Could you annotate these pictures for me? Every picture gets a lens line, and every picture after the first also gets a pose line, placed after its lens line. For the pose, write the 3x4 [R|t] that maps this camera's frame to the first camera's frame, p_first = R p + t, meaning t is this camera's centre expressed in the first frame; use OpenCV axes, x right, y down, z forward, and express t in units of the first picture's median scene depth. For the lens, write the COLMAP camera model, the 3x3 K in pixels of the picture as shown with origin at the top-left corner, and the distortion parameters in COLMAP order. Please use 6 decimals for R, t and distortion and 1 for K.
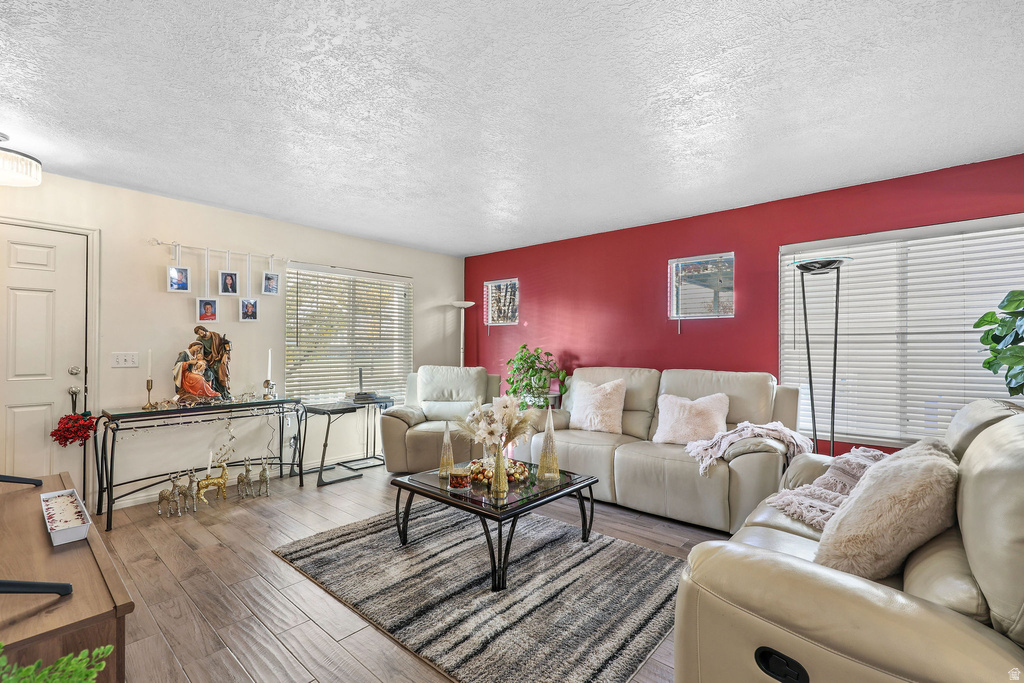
lens RADIAL K [[459.3, 0, 510.0], [0, 459.3, 341.7], [0, 0, 1]] dist [0.007132, -0.000210]
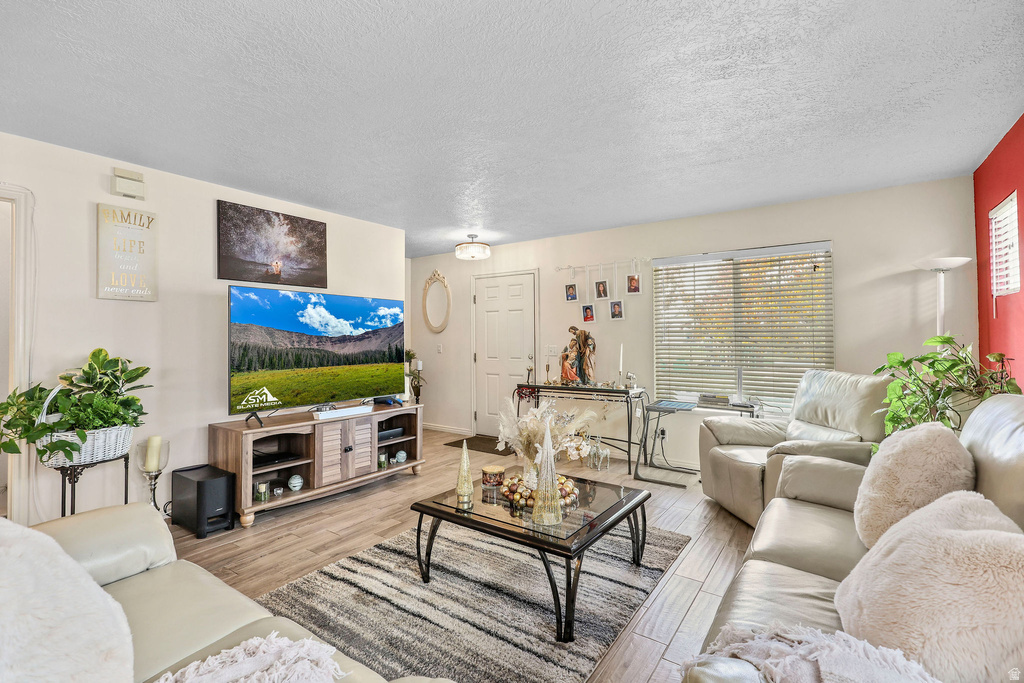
lens RADIAL K [[459.3, 0, 494.1], [0, 459.3, 338.9], [0, 0, 1]] dist [0.007132, -0.000210]
pose [[0.091715, -0.007931, -0.995754, 0.633877], [0.014601, 0.999871, -0.006619, 0.007522], [0.995678, -0.013932, 0.091819, 0.667772]]
